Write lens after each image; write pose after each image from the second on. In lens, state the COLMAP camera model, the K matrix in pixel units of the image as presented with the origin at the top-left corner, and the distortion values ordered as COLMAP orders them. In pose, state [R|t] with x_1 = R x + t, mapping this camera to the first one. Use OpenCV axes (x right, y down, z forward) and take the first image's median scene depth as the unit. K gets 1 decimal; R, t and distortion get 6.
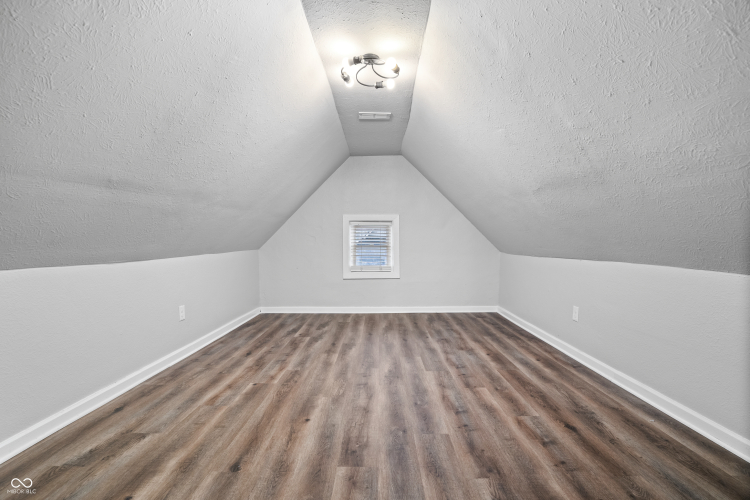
lens RADIAL K [[339.8, 0, 372.8], [0, 339.8, 250.0], [0, 0, 1]] dist [-0.000683, 0.000402]
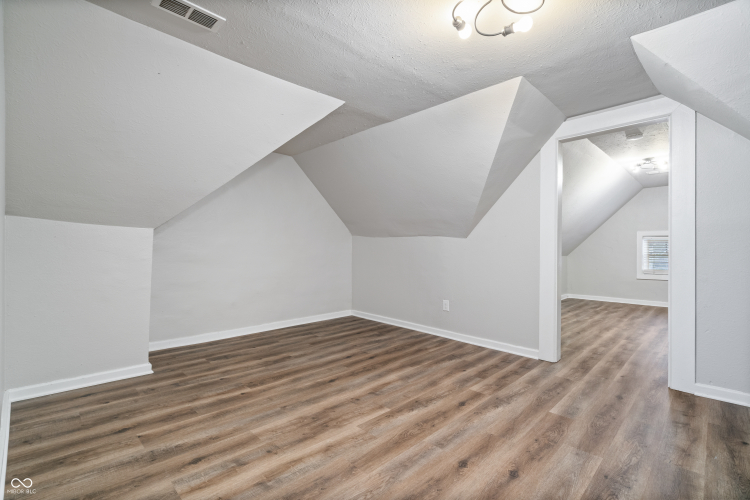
lens RADIAL K [[339.8, 0, 372.8], [0, 339.8, 250.0], [0, 0, 1]] dist [-0.000683, 0.000402]
pose [[0.709896, 0.006368, -0.704278, 0.121723], [-0.010995, 0.999937, -0.002042, -0.016080], [0.704221, 0.009193, 0.709921, -0.718529]]
